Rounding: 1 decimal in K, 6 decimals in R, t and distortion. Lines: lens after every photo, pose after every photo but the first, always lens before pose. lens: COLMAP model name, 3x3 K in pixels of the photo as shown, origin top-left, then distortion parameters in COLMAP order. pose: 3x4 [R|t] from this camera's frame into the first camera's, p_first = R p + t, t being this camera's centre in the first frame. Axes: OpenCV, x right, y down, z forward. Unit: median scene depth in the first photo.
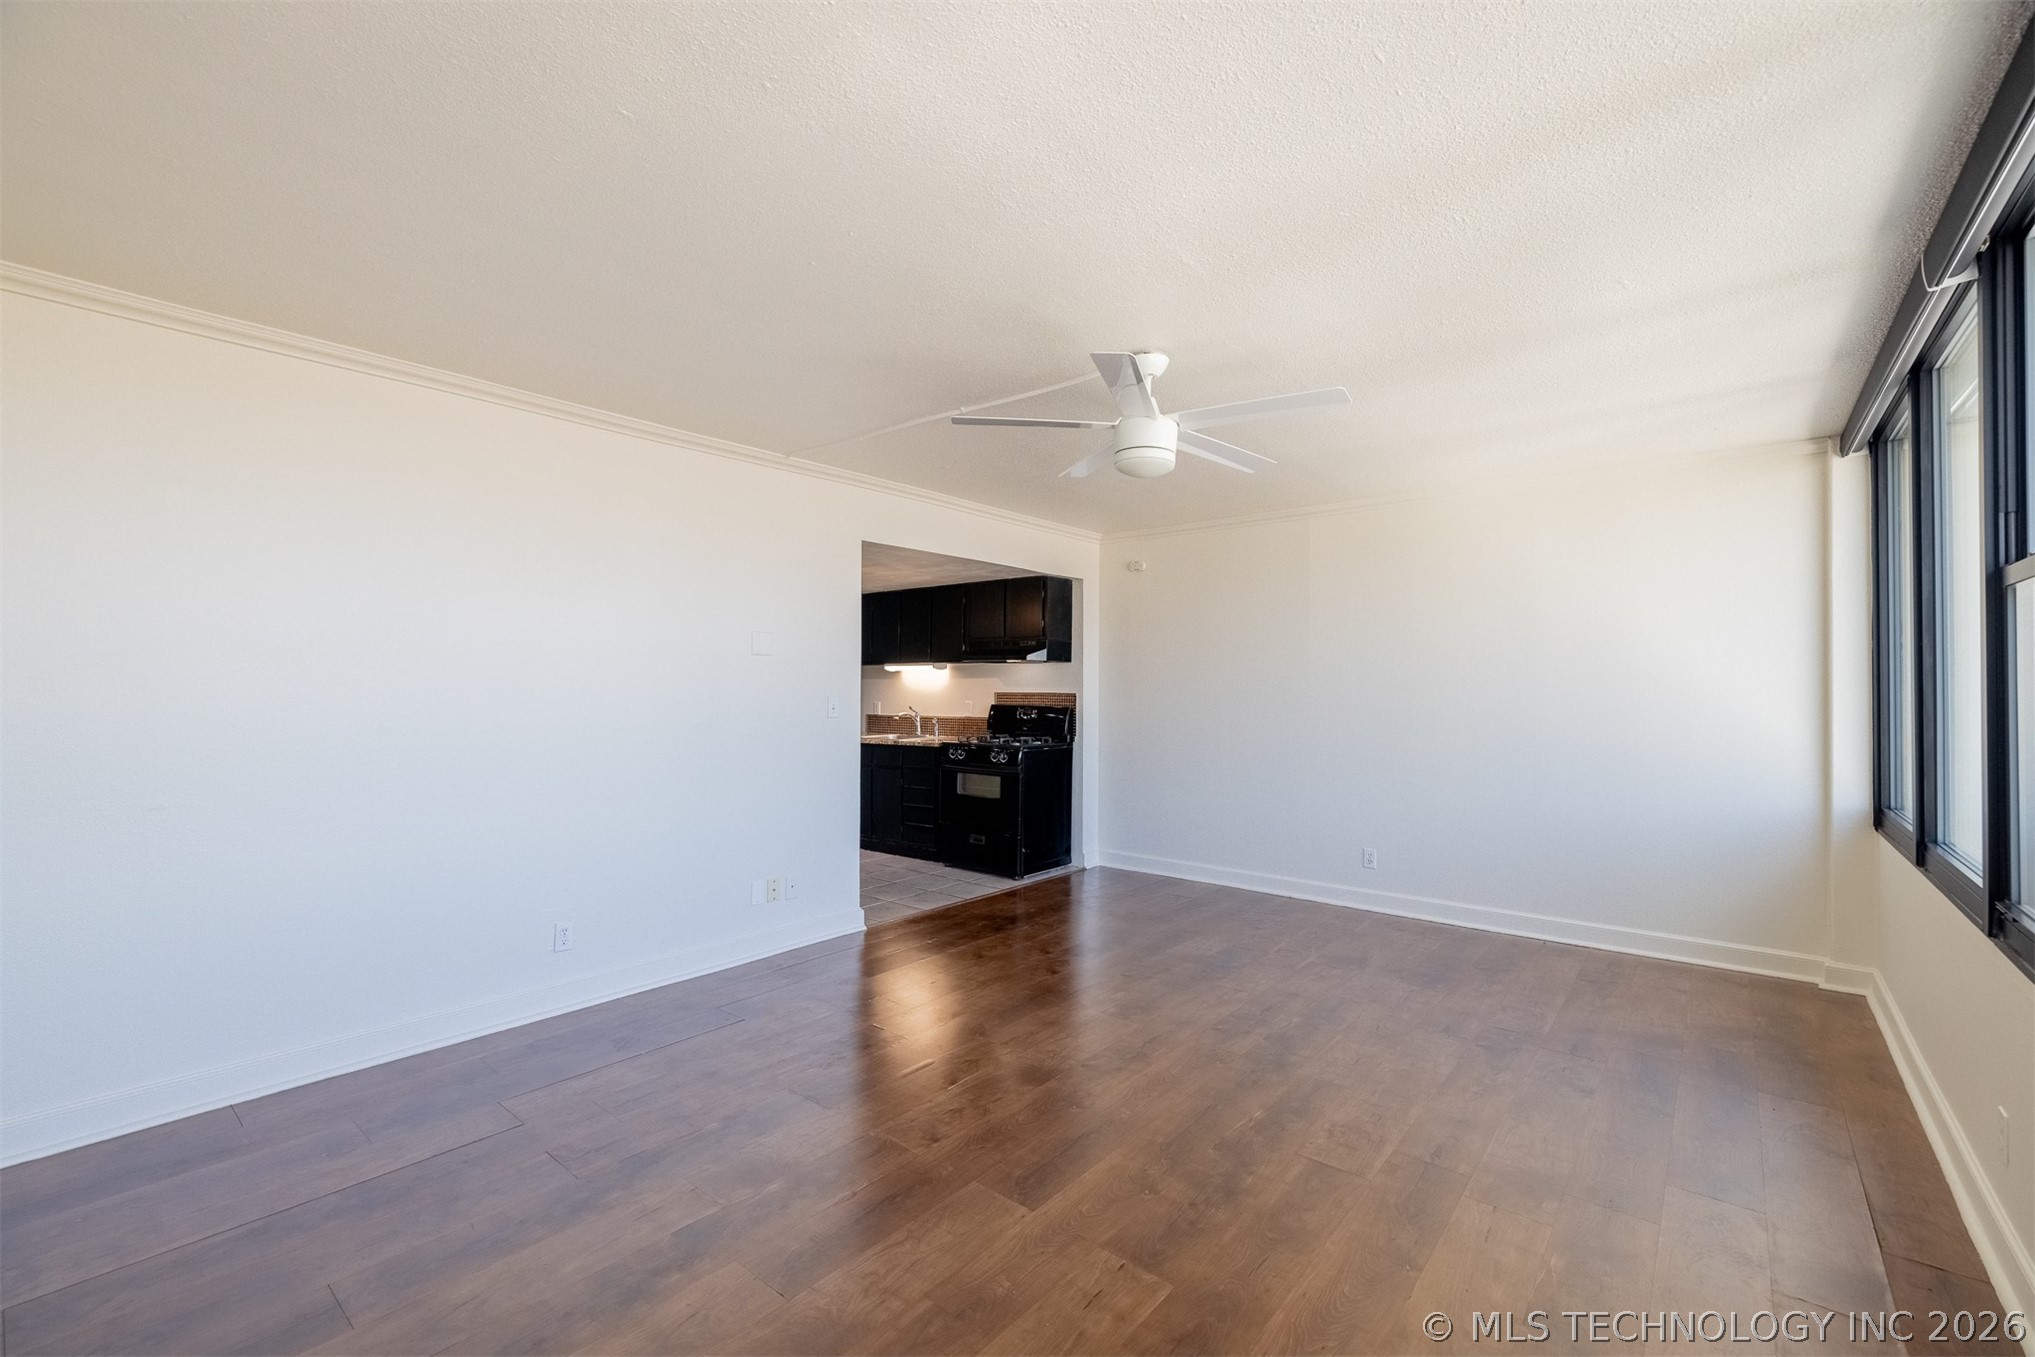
lens RADIAL K [[861.0, 0, 1009.2], [0, 861.0, 682.5], [0, 0, 1]] dist [0.000679, -0.000428]
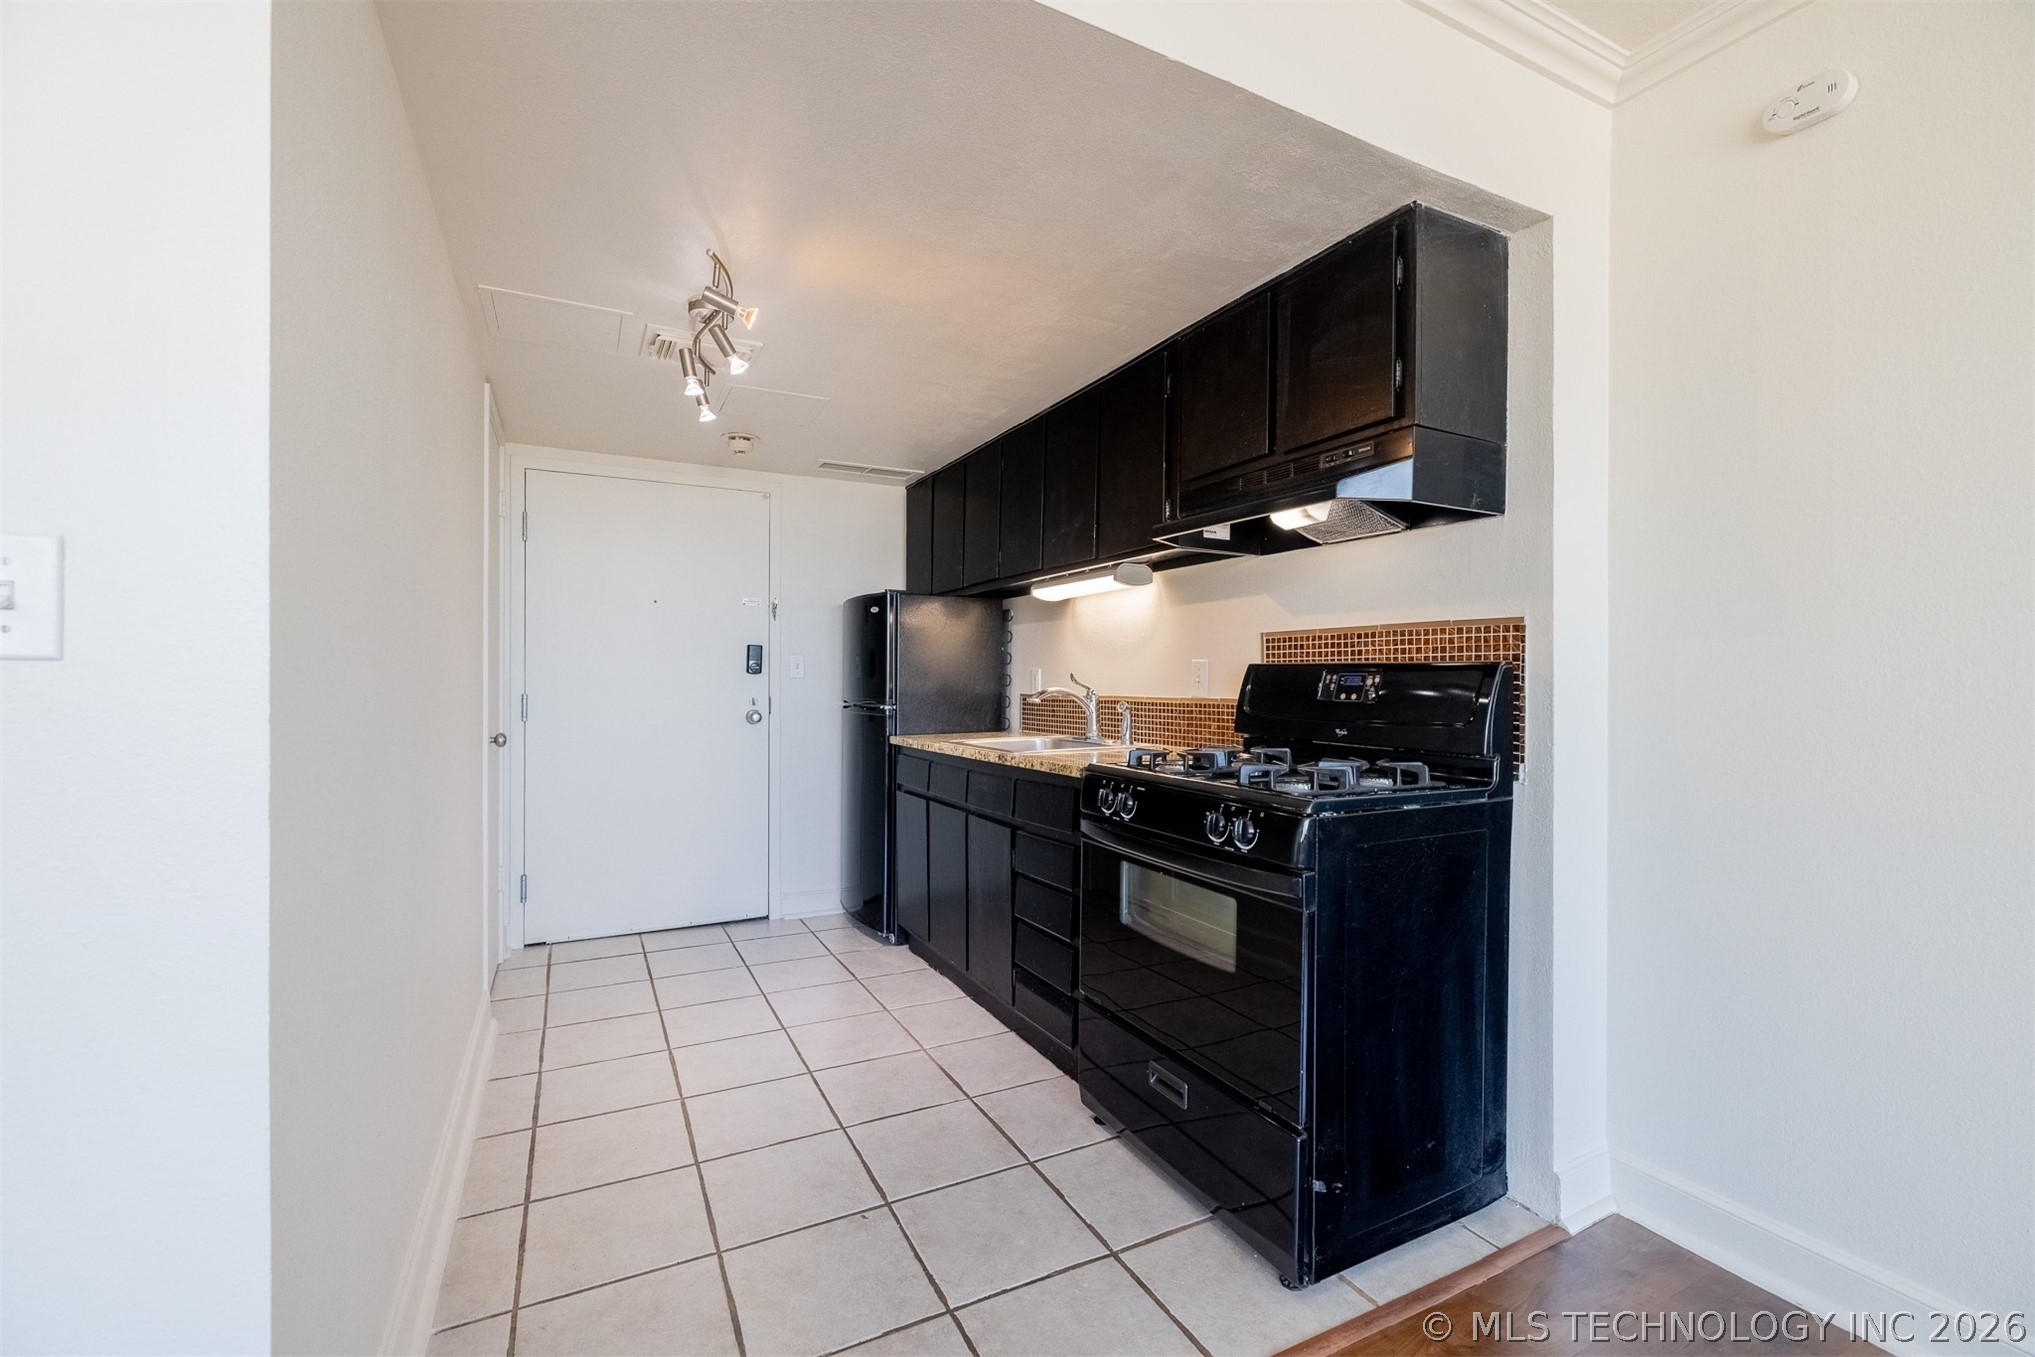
lens RADIAL K [[861.0, 0, 1006.1], [0, 861.0, 677.3], [0, 0, 1]] dist [0.000679, -0.000428]
pose [[0.918956, -0.001668, -0.394356, 0.031891], [0.002500, 0.999996, 0.001596, 0.032818], [0.394351, -0.002452, 0.918956, 0.675904]]
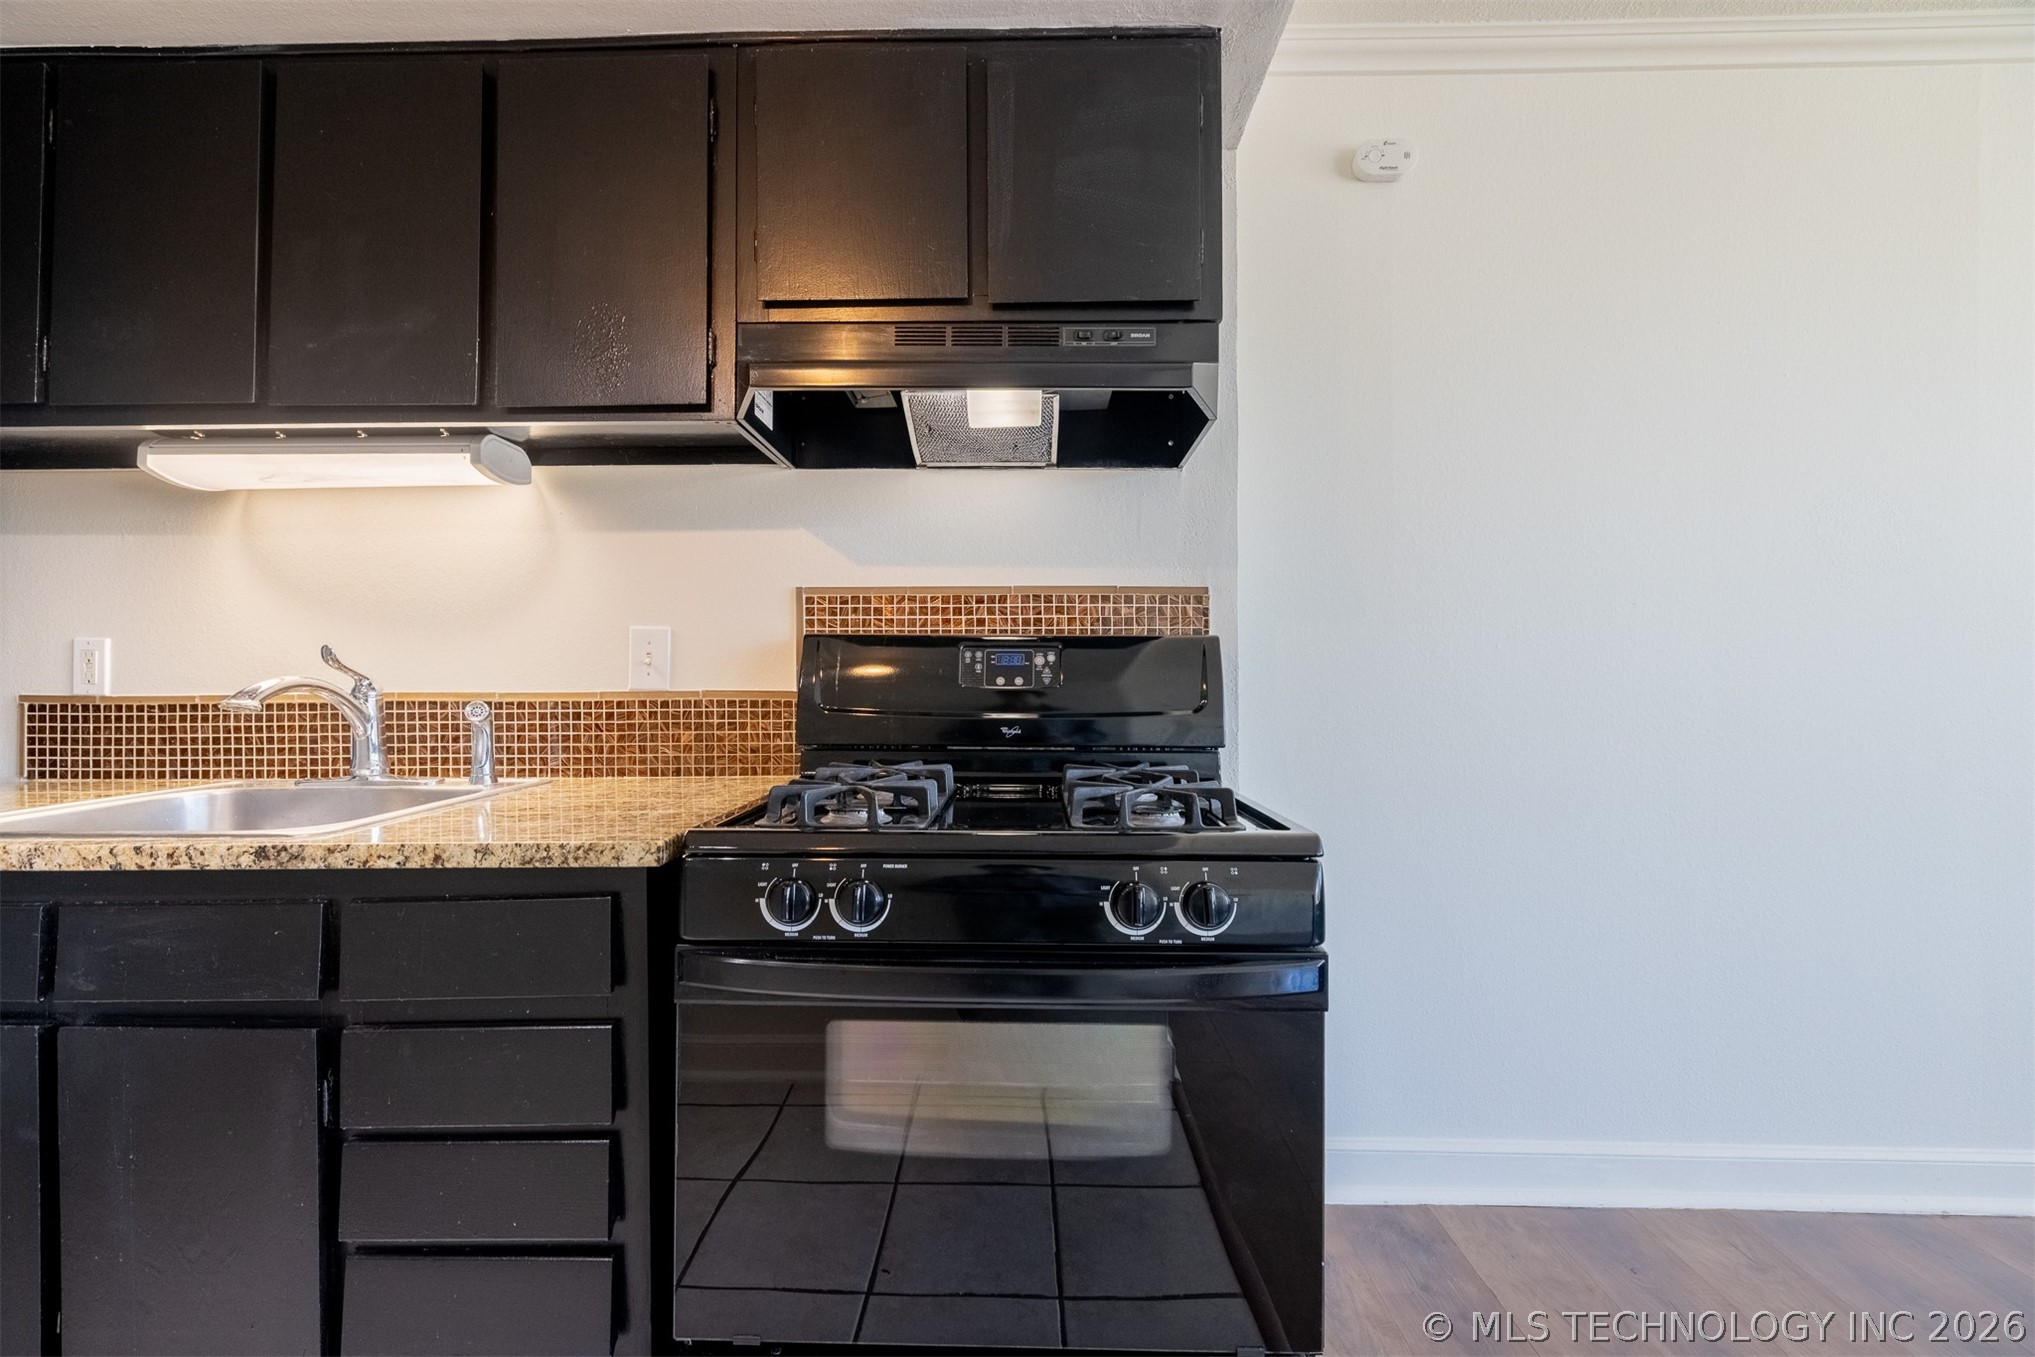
lens RADIAL K [[861.0, 0, 1012.2], [0, 861.0, 676.2], [0, 0, 1]] dist [0.000679, -0.000428]
pose [[0.780468, -0.003471, 0.625186, -0.134136], [0.000425, 0.999987, 0.005021, 0.038803], [-0.625195, -0.003653, 0.780460, 0.853484]]
